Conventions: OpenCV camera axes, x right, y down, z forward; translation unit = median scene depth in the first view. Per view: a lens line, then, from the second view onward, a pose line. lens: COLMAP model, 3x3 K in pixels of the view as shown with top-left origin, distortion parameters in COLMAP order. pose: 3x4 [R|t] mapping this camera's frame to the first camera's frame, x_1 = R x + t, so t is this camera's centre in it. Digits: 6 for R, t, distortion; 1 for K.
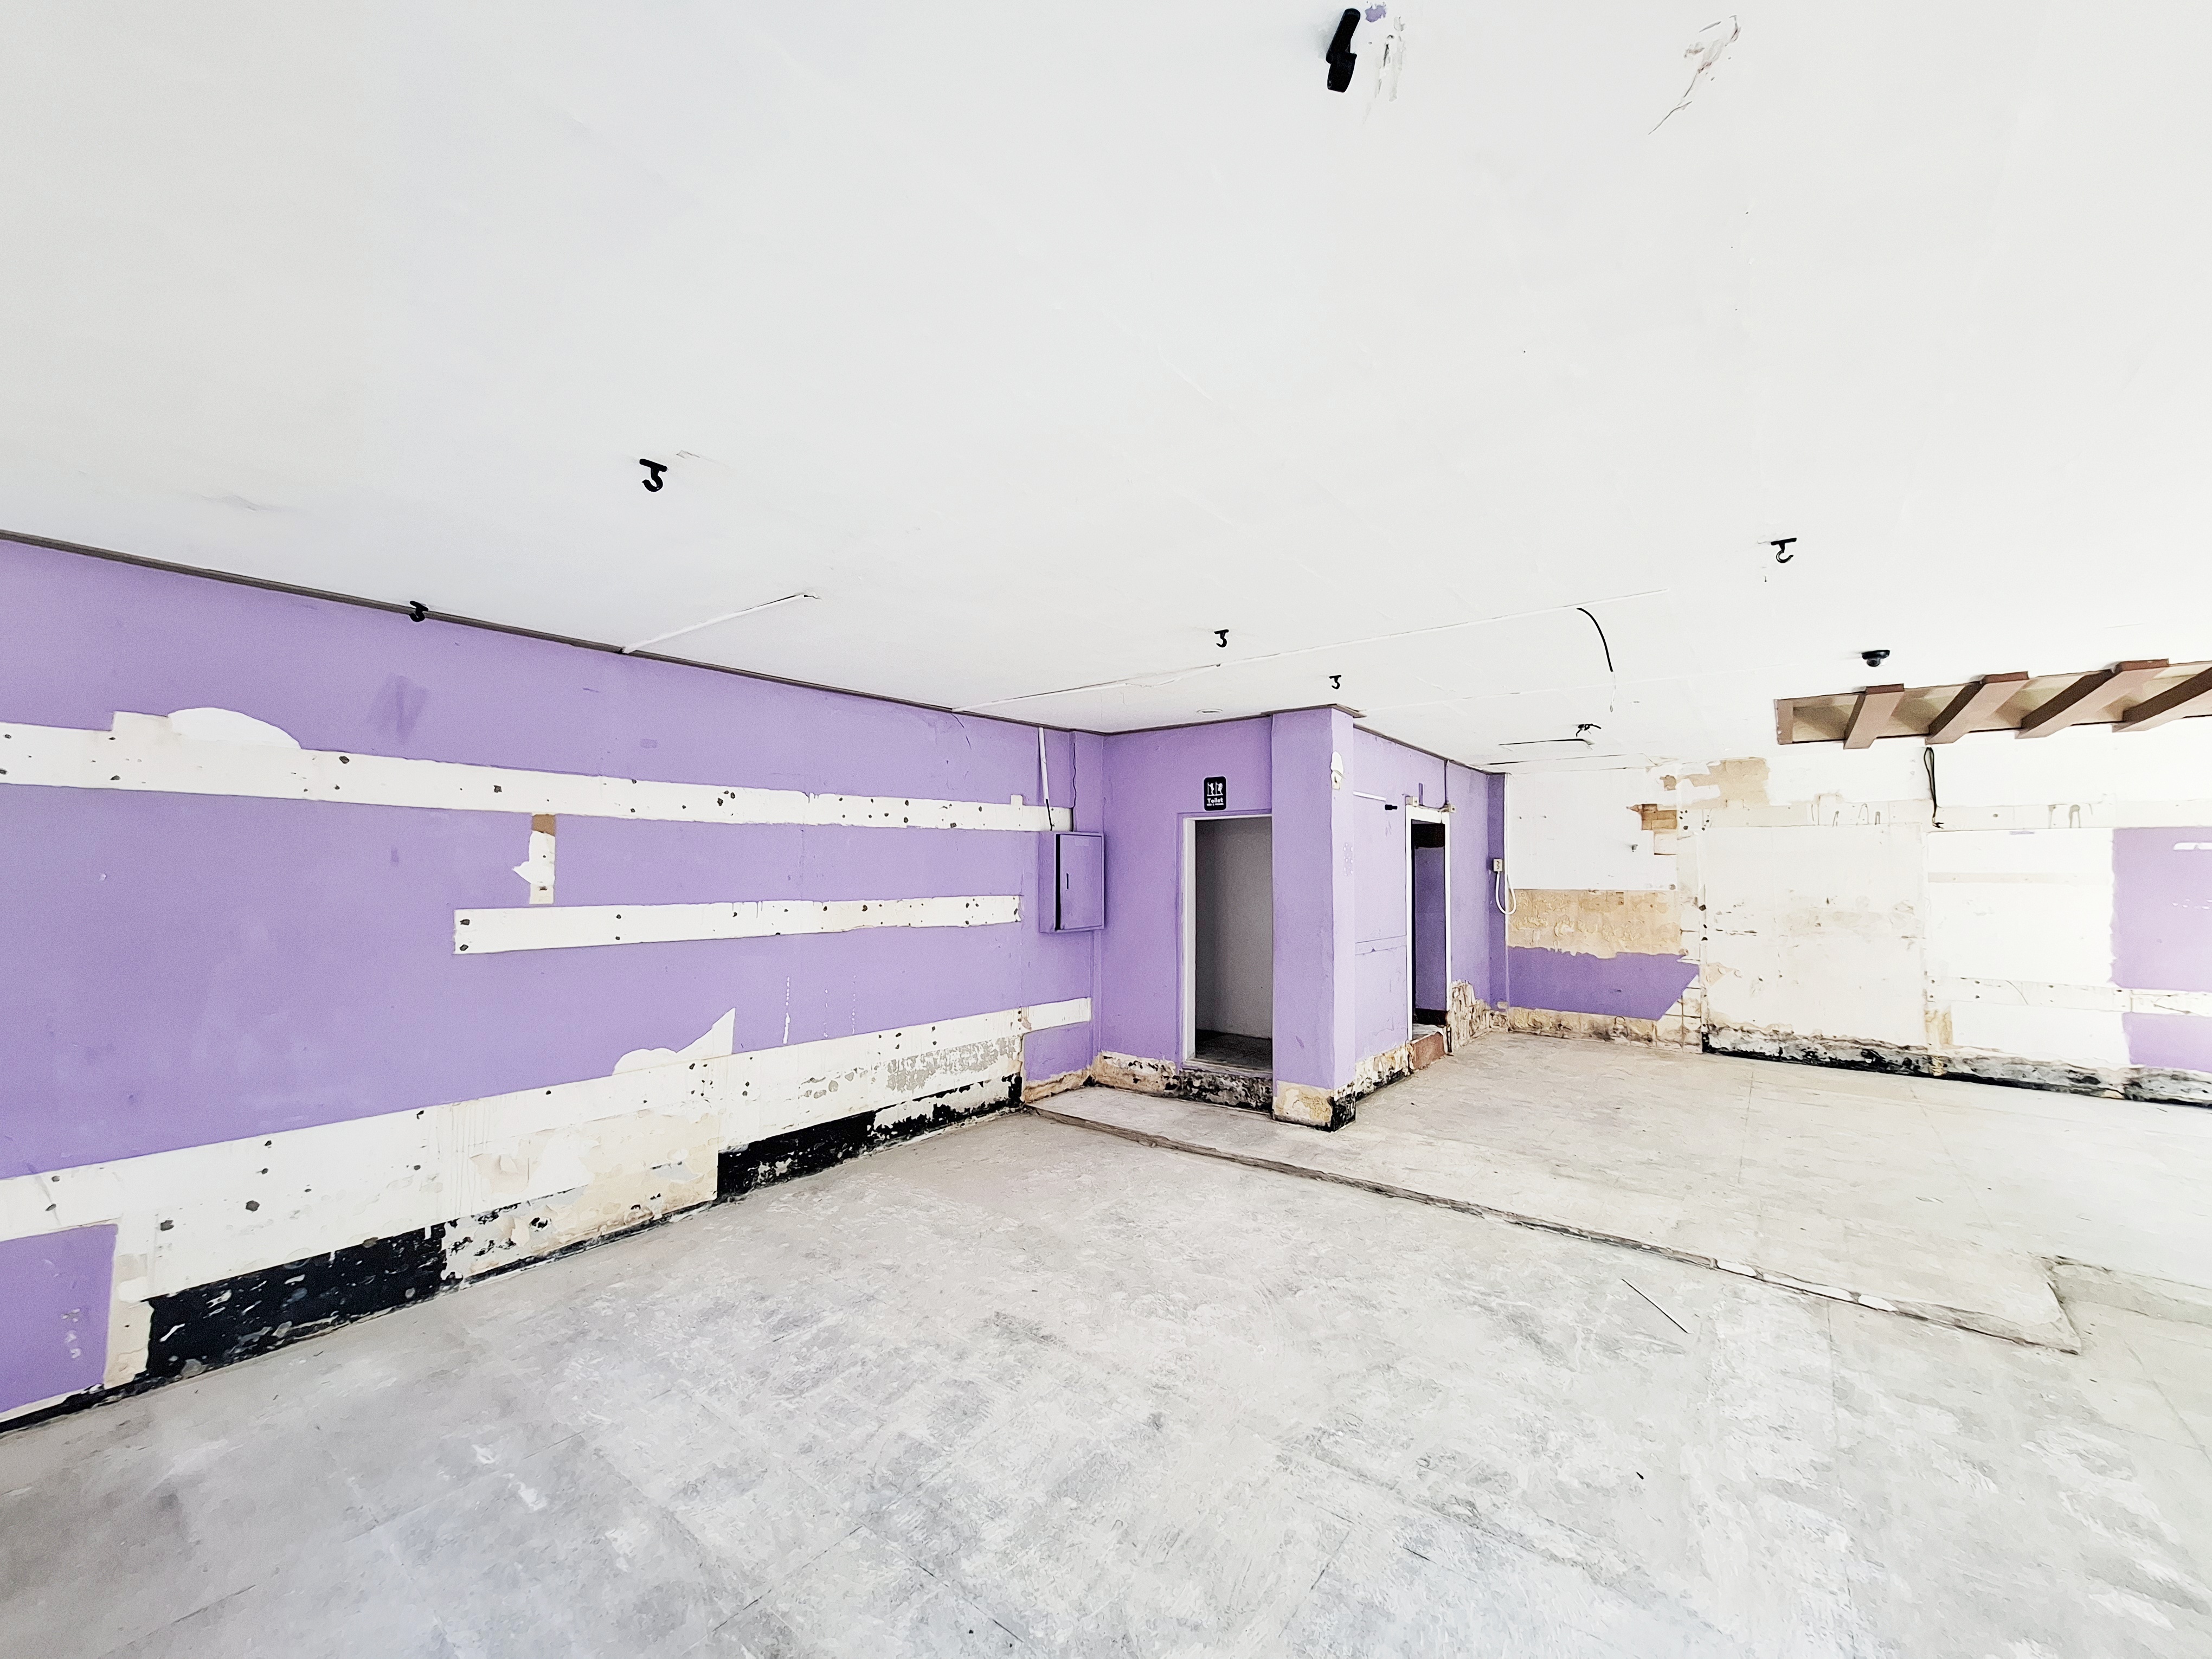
lens RADIAL K [[865.5, 0, 1105.6], [0, 865.5, 837.3], [0, 0, 1]] dist [-0.006947, 0.001368]
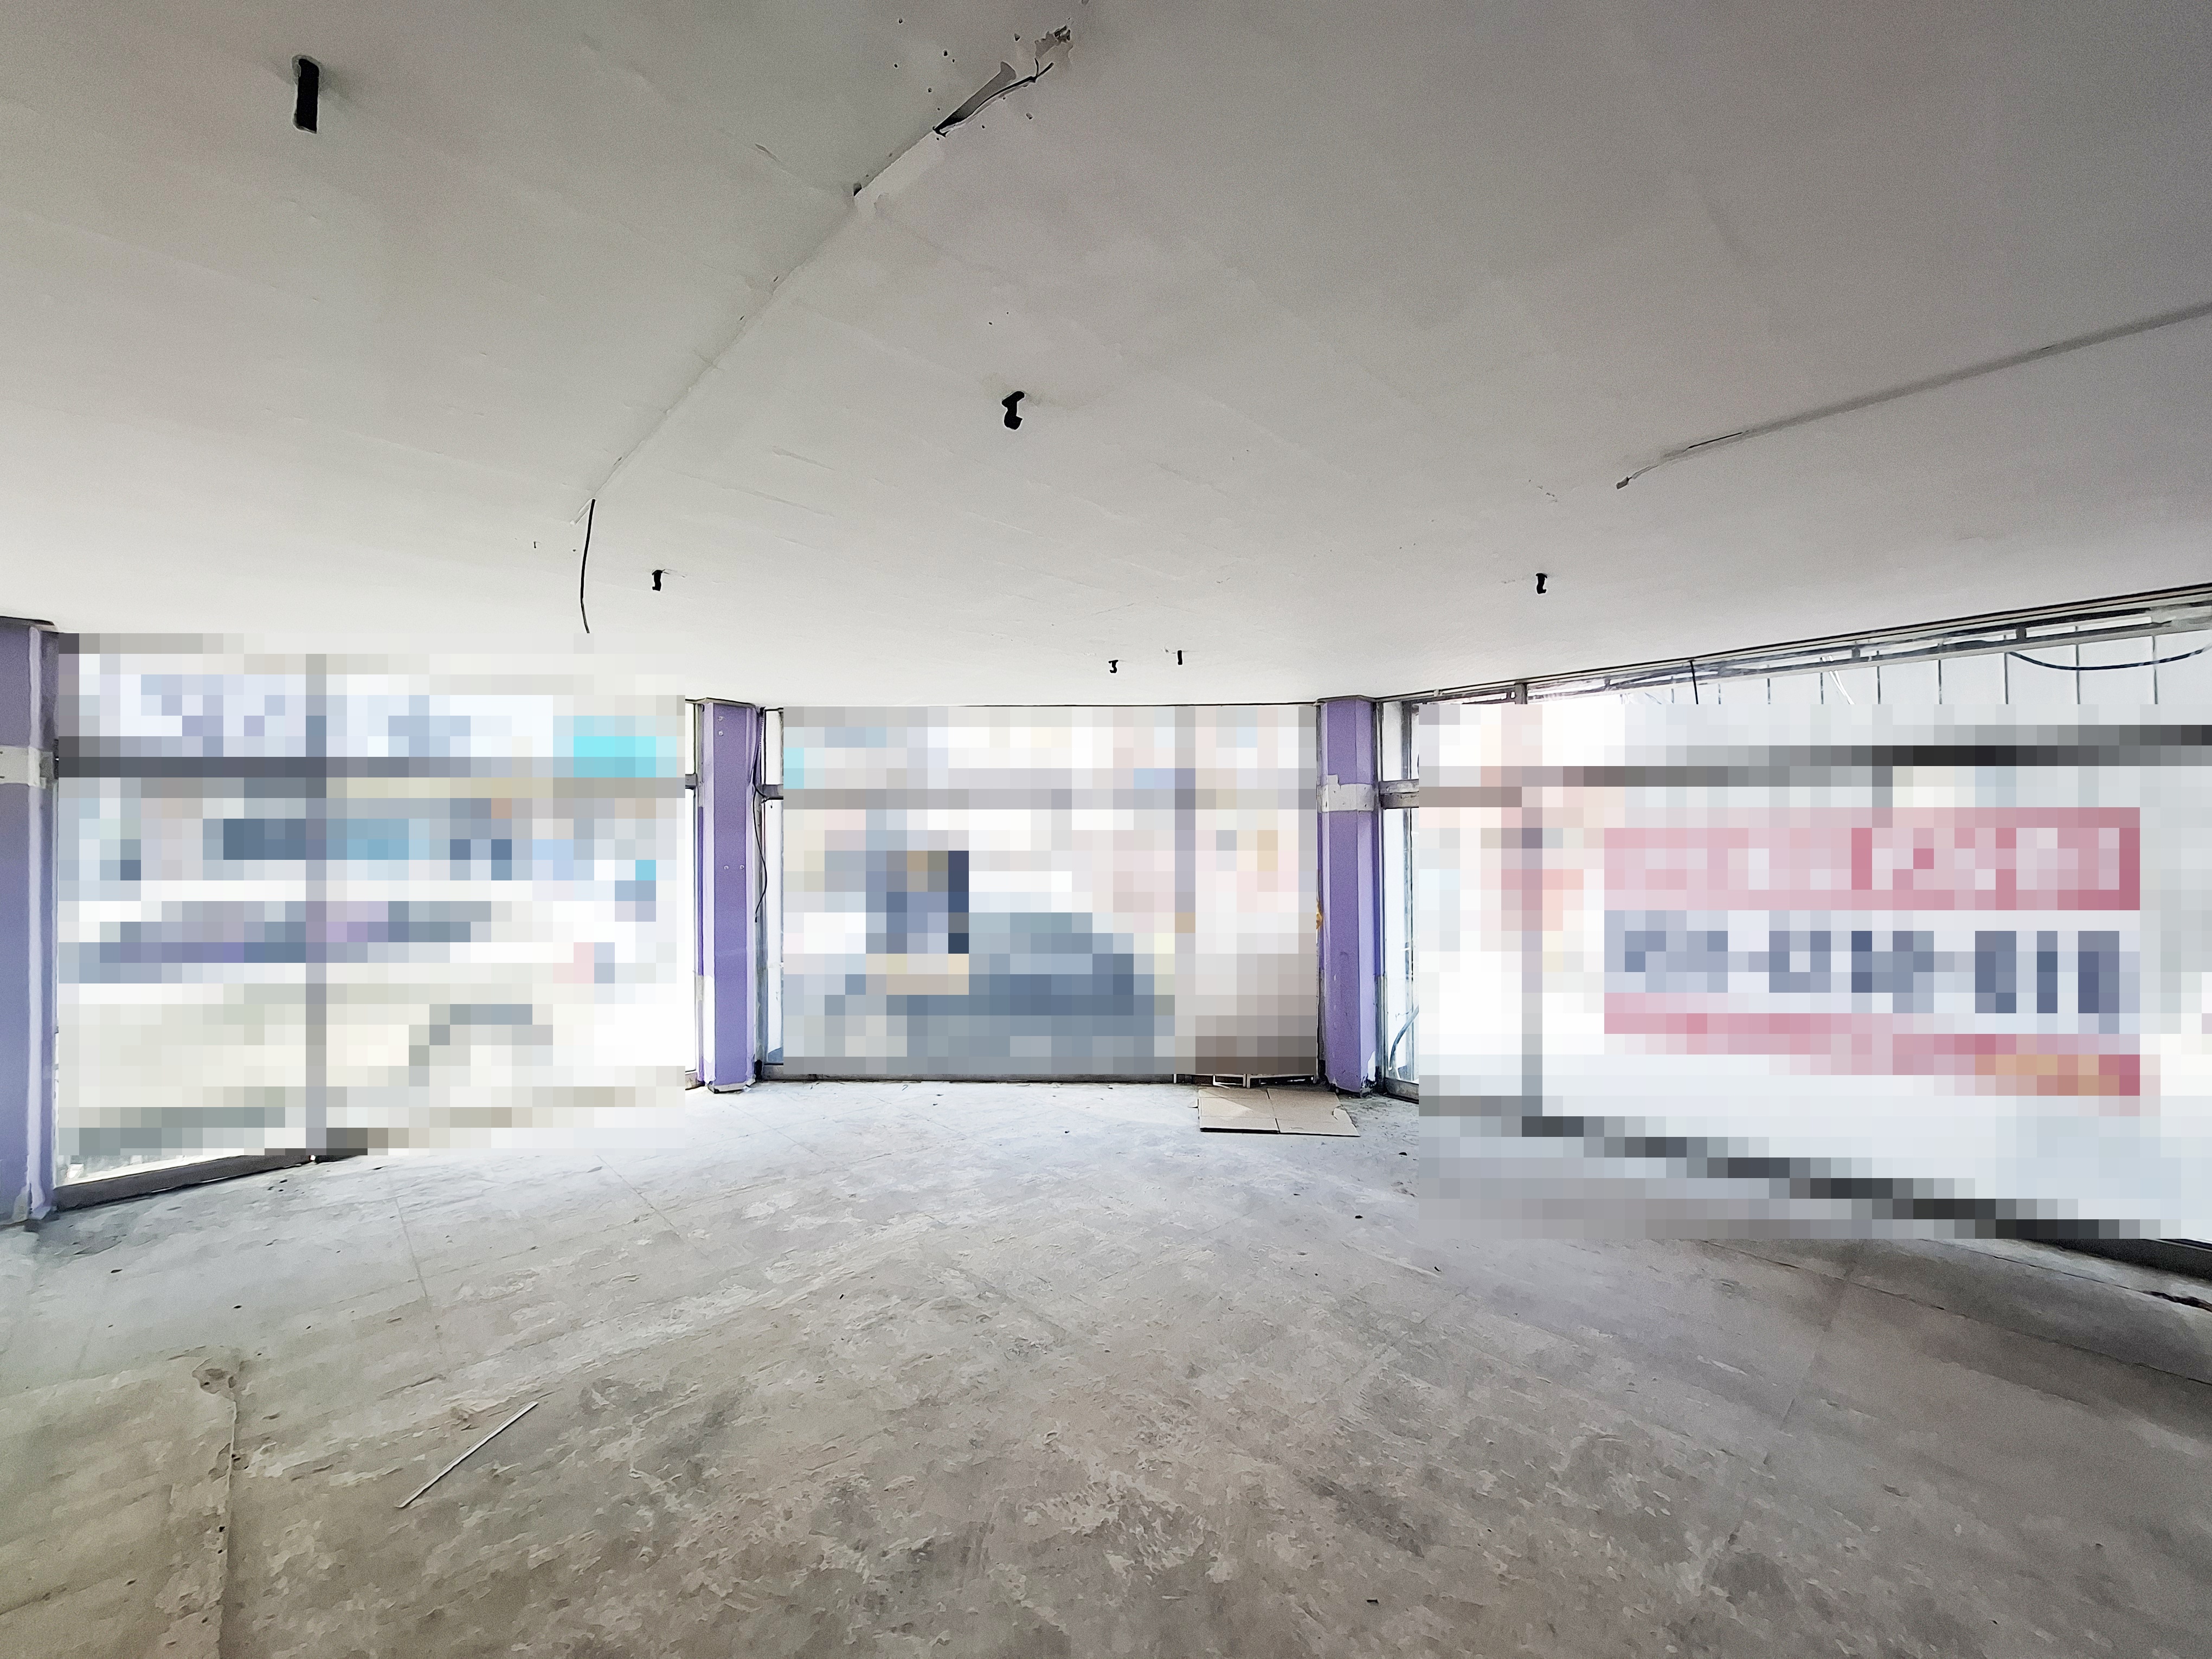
lens RADIAL K [[865.5, 0, 1104.2], [0, 865.5, 849.6], [0, 0, 1]] dist [-0.006947, 0.001368]
pose [[-0.988554, 0.001936, 0.150856, 0.002783], [-0.004110, 0.999201, -0.039758, 0.042233], [-0.150812, -0.039923, -0.987756, 1.083419]]
